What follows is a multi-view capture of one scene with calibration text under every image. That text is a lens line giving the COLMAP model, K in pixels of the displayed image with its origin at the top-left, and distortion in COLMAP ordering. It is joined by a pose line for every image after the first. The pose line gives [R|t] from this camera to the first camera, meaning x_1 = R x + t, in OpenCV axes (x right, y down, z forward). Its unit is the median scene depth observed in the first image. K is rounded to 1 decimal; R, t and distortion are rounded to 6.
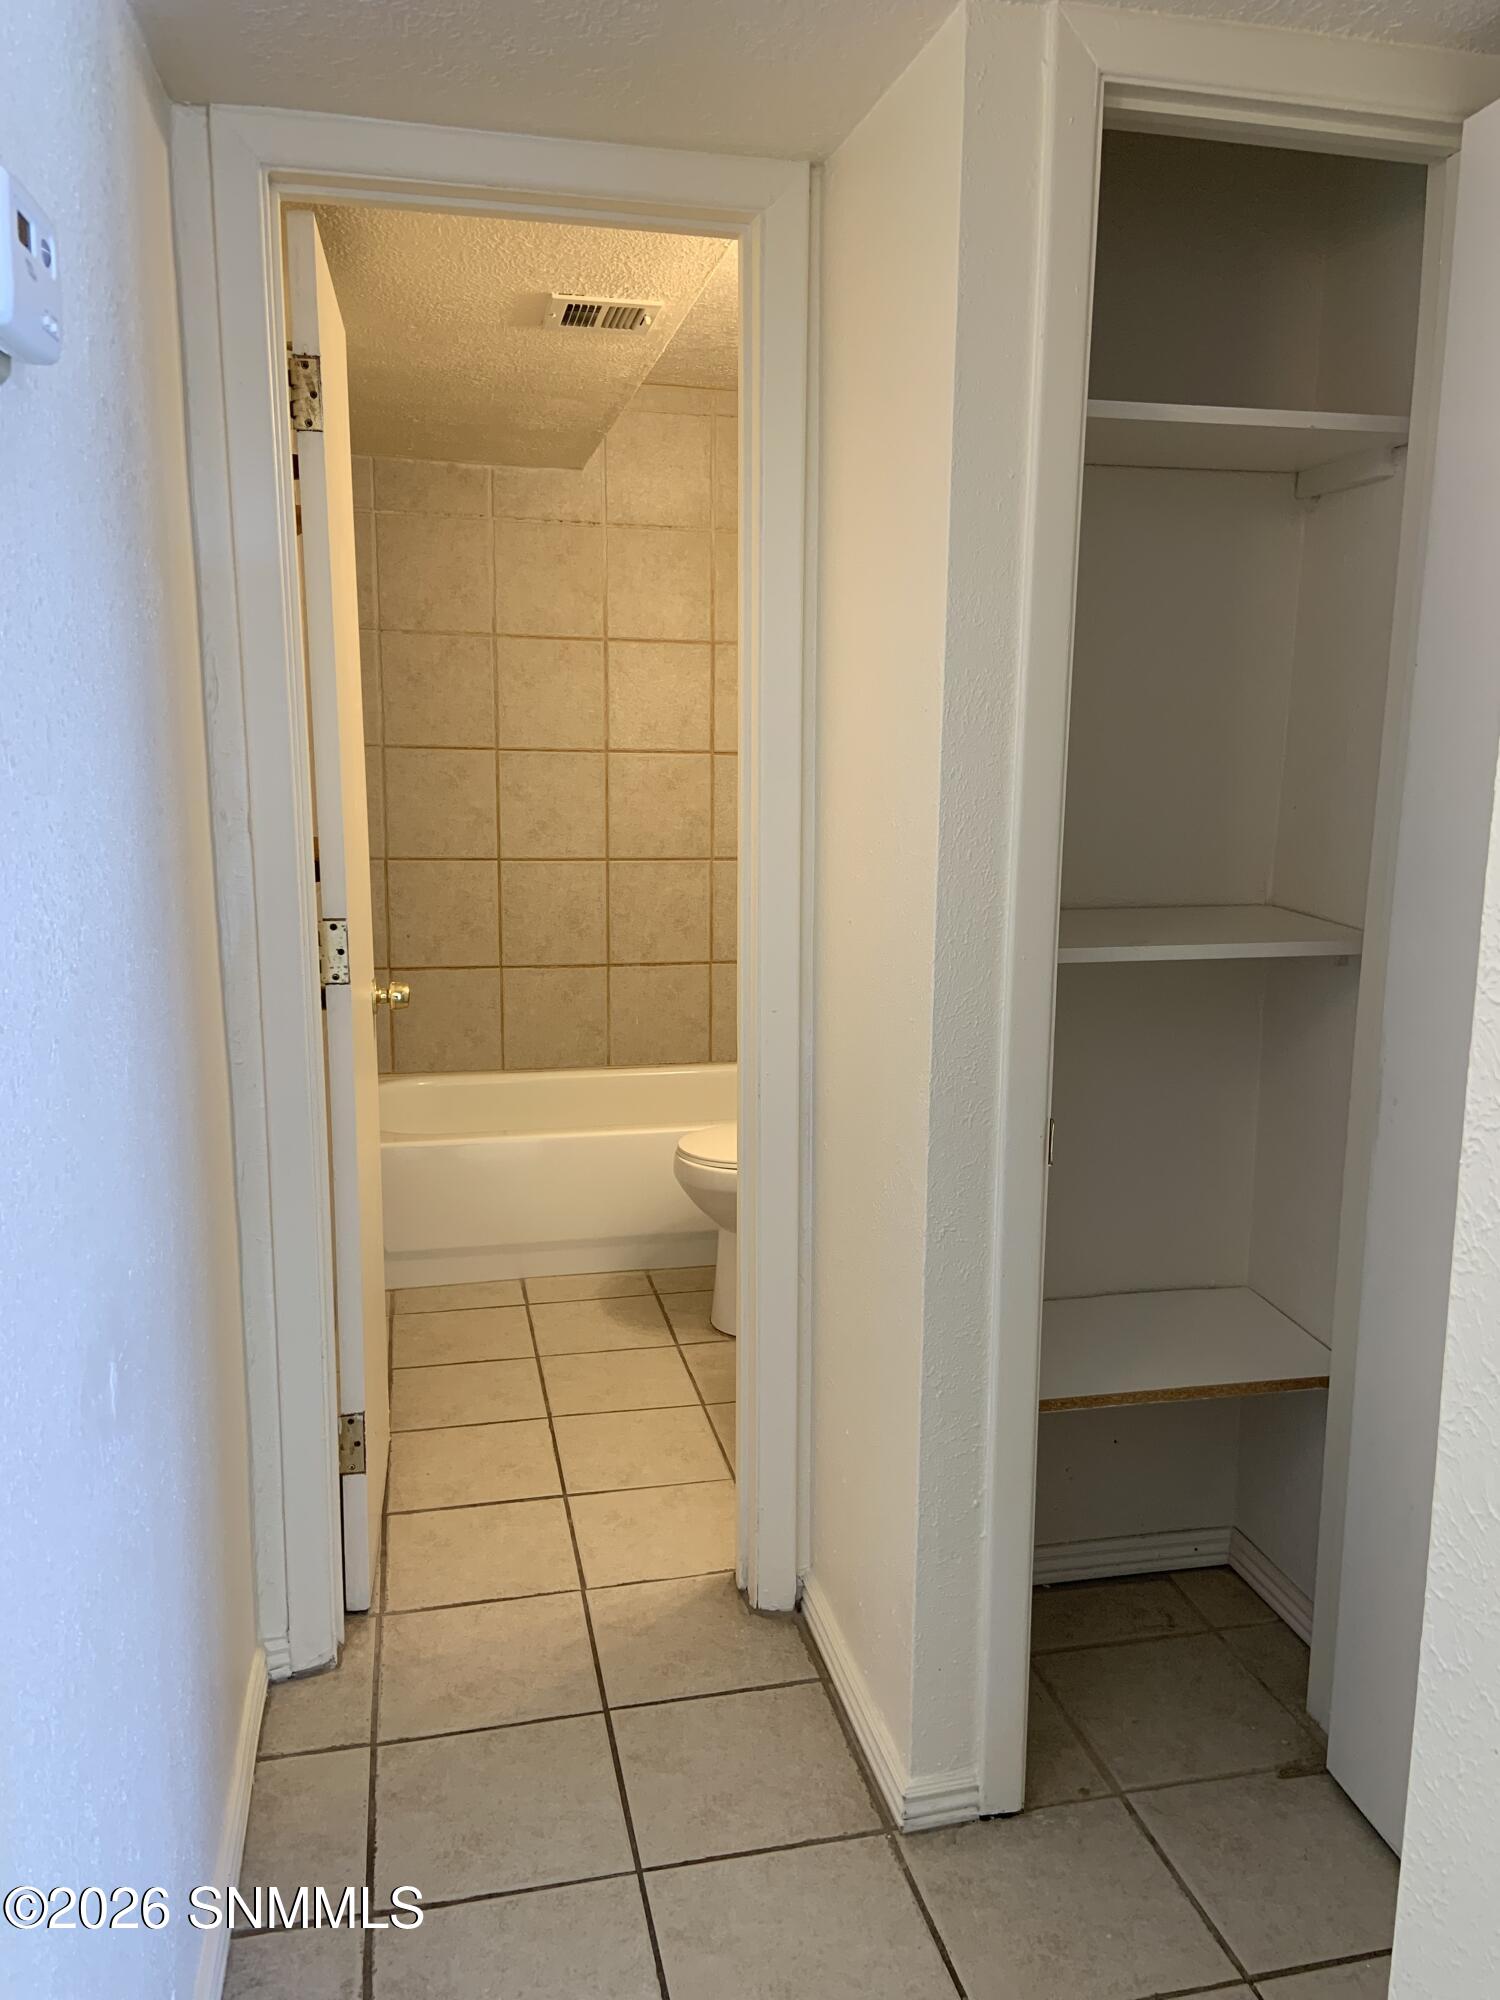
lens RADIAL K [[1495.3, 0, 753.6], [0, 1495.3, 1001.9], [0, 0, 1]] dist [0.107621, -0.129566]
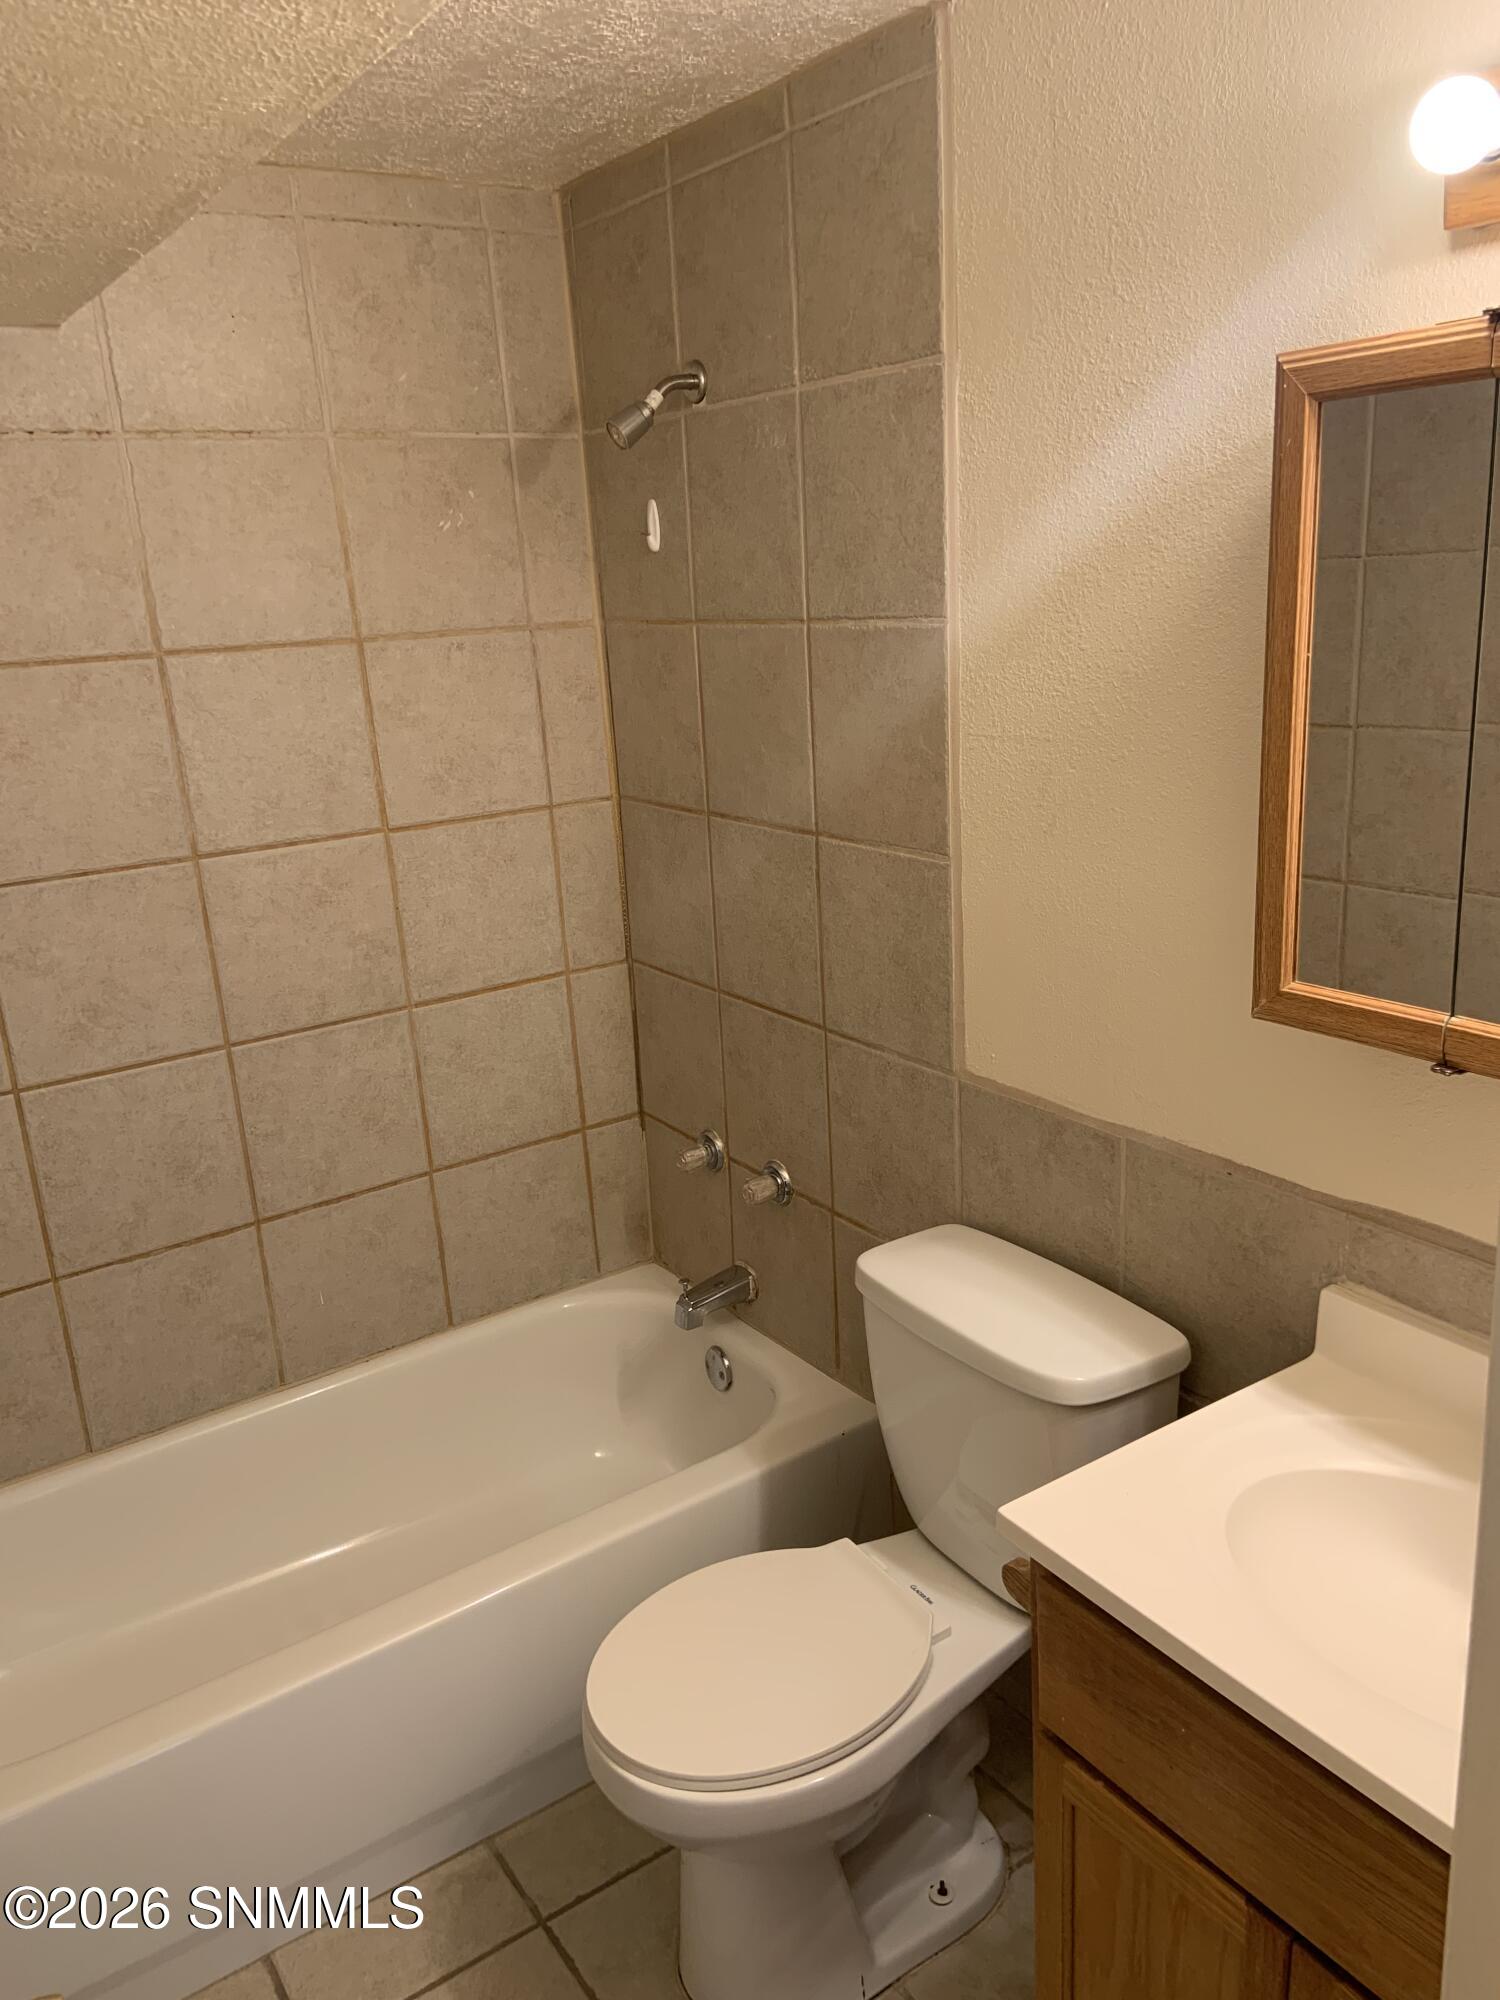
lens RADIAL K [[1495.3, 0, 752.5], [0, 1495.3, 1000.7], [0, 0, 1]] dist [0.107621, -0.129566]
pose [[0.926956, -0.168253, 0.335326, -0.103095], [0.133308, 0.983184, 0.124813, -0.156989], [-0.350688, -0.070994, 0.933798, 0.409825]]
